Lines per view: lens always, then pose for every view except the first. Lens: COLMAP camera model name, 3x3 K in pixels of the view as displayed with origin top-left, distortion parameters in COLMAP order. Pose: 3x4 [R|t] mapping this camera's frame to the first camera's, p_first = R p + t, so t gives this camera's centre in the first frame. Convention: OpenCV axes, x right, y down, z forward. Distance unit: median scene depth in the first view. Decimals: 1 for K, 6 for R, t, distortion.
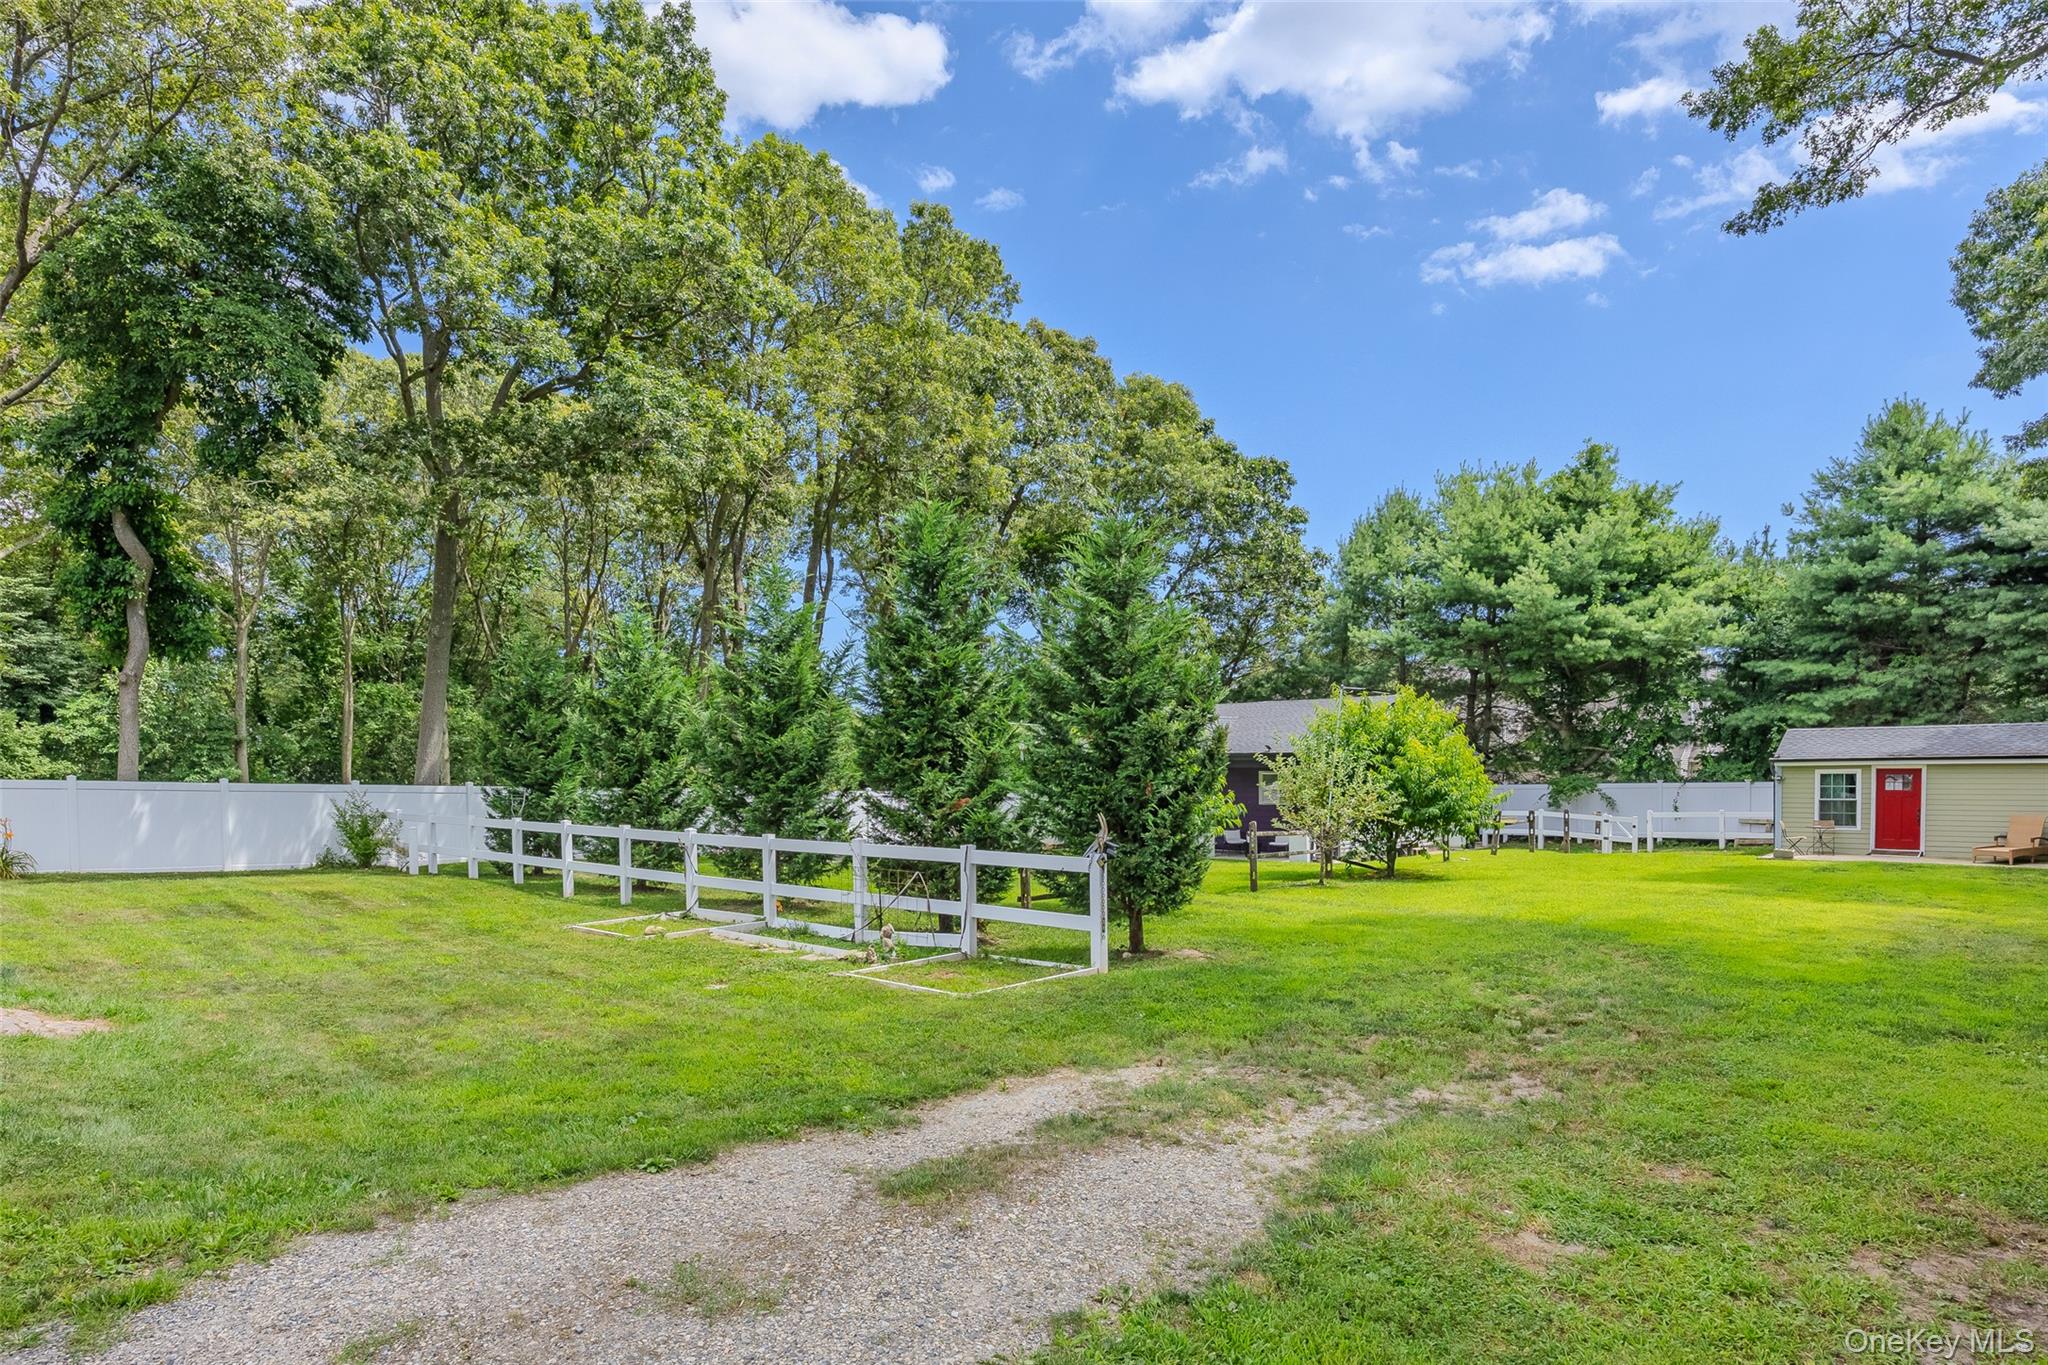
lens RADIAL K [[1149.7, 0, 973.6], [0, 1149.7, 787.1], [0, 0, 1]] dist [0.003541, -0.001066]
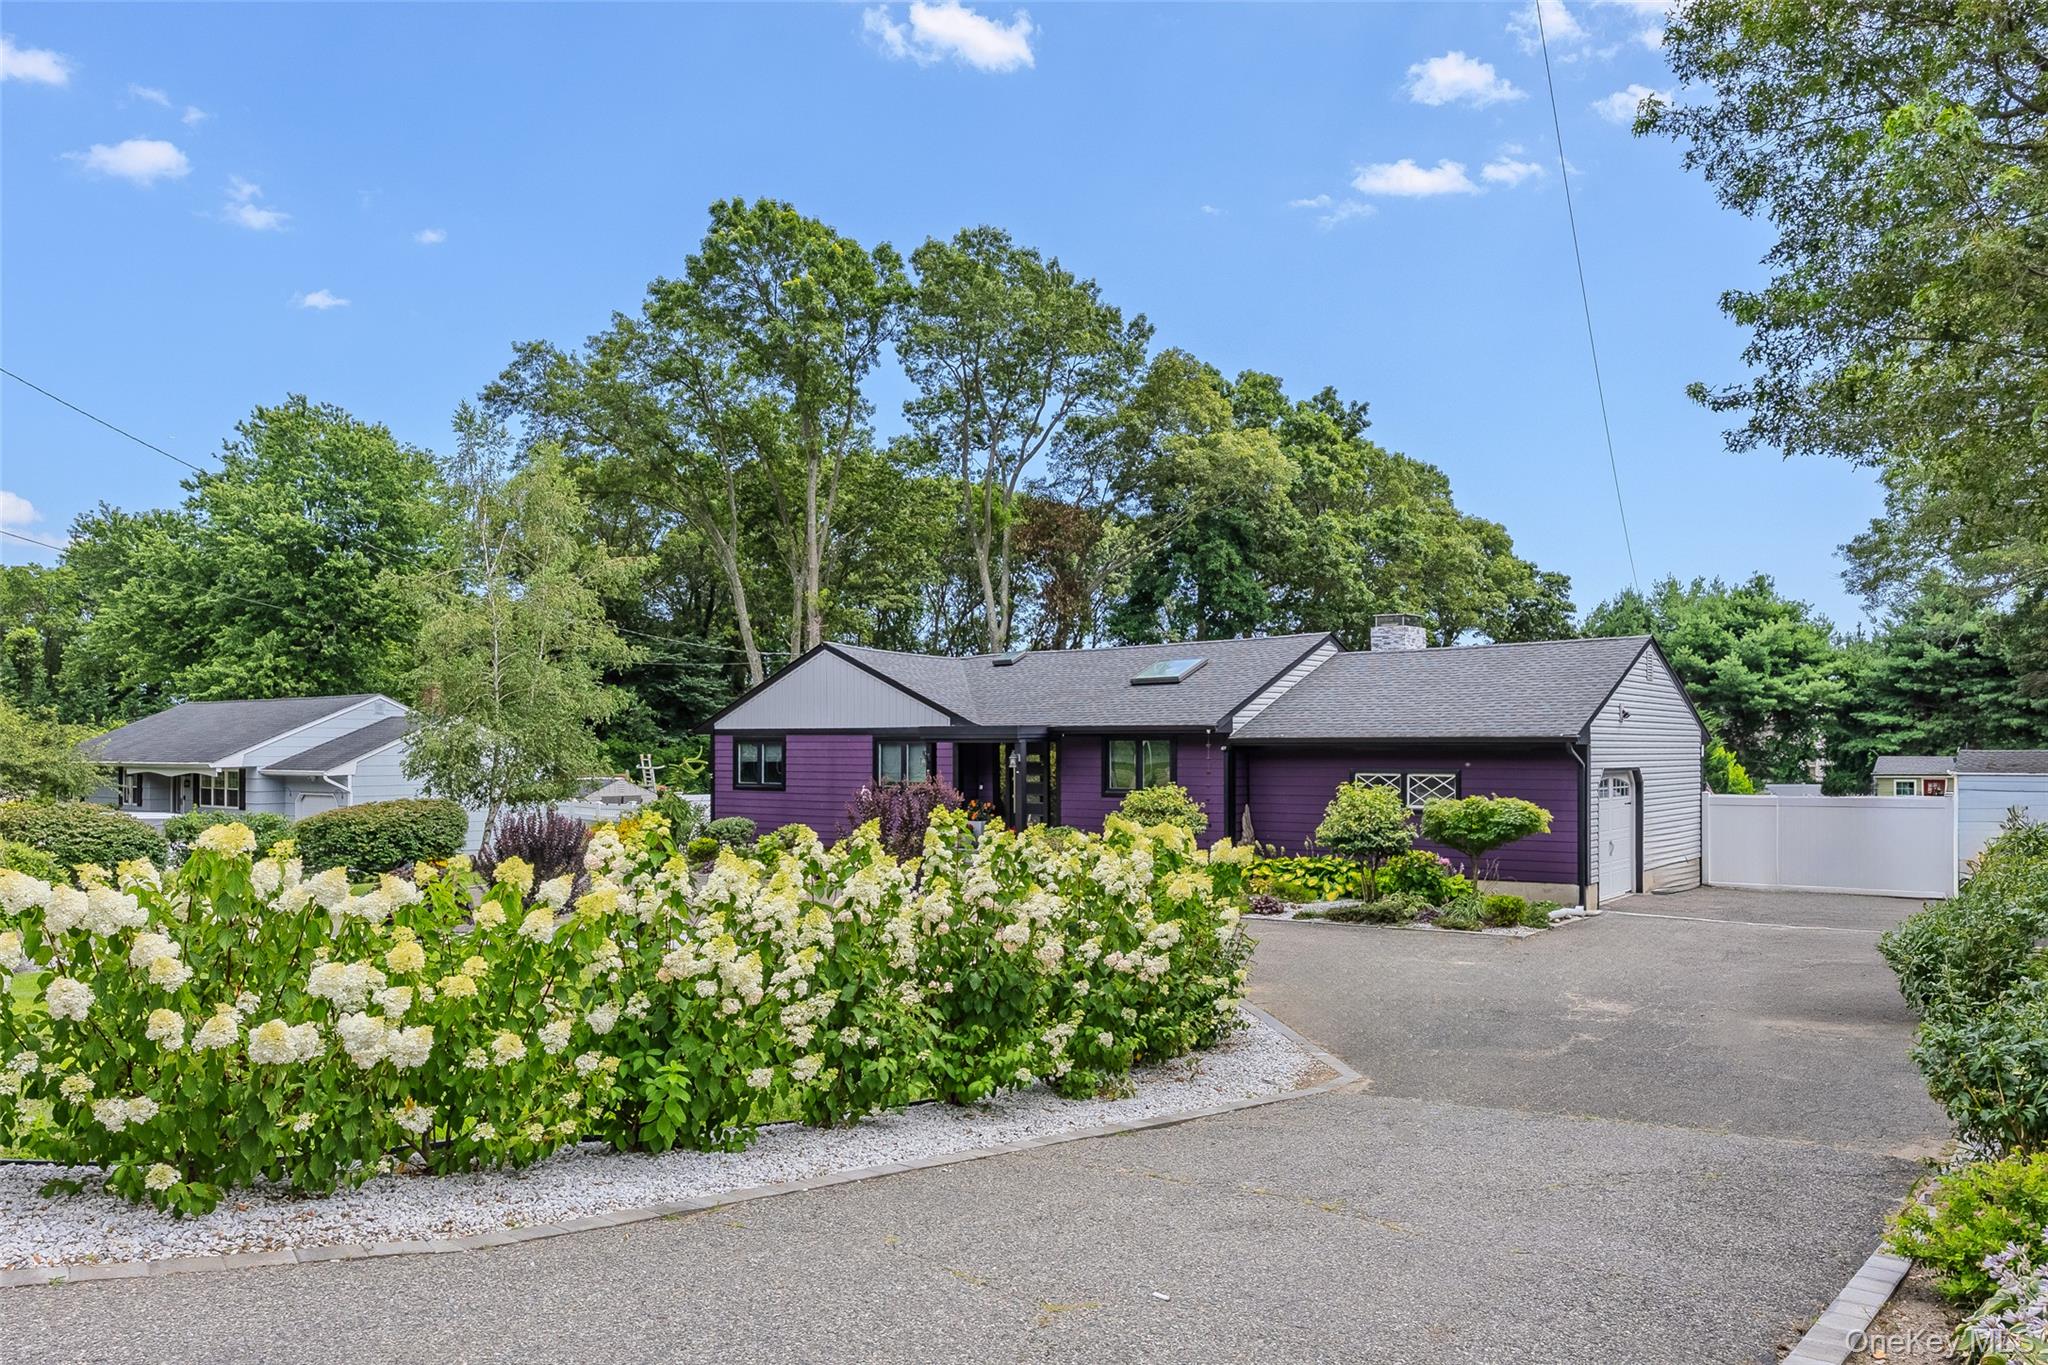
lens RADIAL K [[1531.6, 0, 976.4], [0, 1531.6, 714.8], [0, 0, 1]] dist [0.004045, -0.002553]
pose [[0.994896, 0.008253, 0.100569, -0.833796], [-0.004598, 0.999322, -0.036516, -0.017955], [-0.100802, 0.035868, 0.994260, -1.106579]]
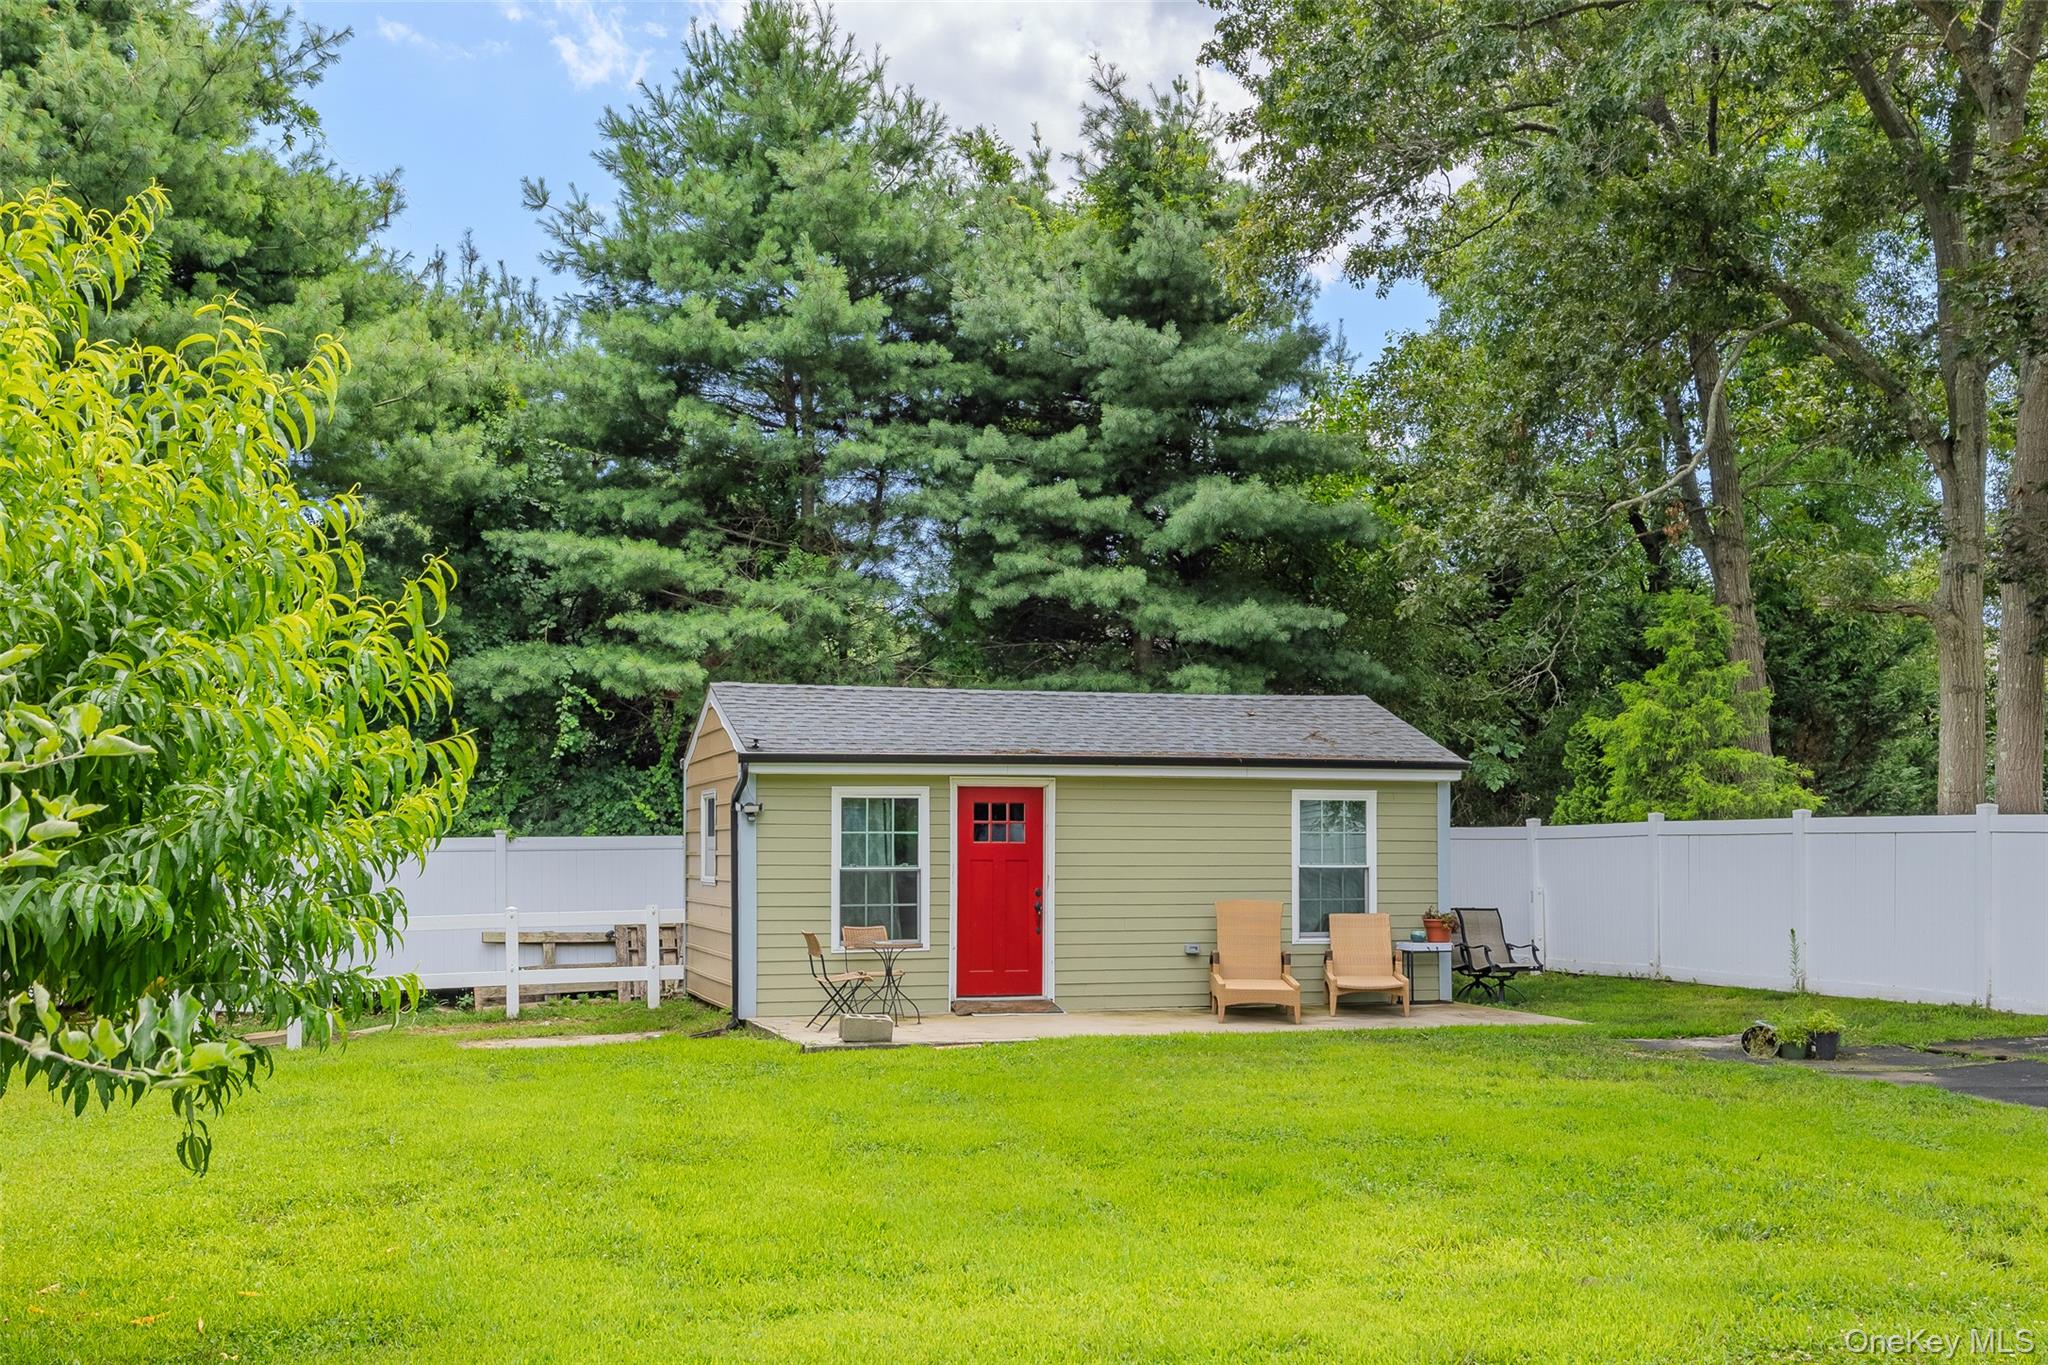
lens RADIAL K [[2073.2, 0, 1019.4], [0, 2073.2, 695.6], [0, 0, 1]] dist [0.024241, 0.000000]
pose [[0.482839, 0.077107, 0.872308, 0.148913], [0.008859, 0.995635, -0.092912, 0.014313], [-0.875664, 0.052589, 0.480048, 0.511612]]
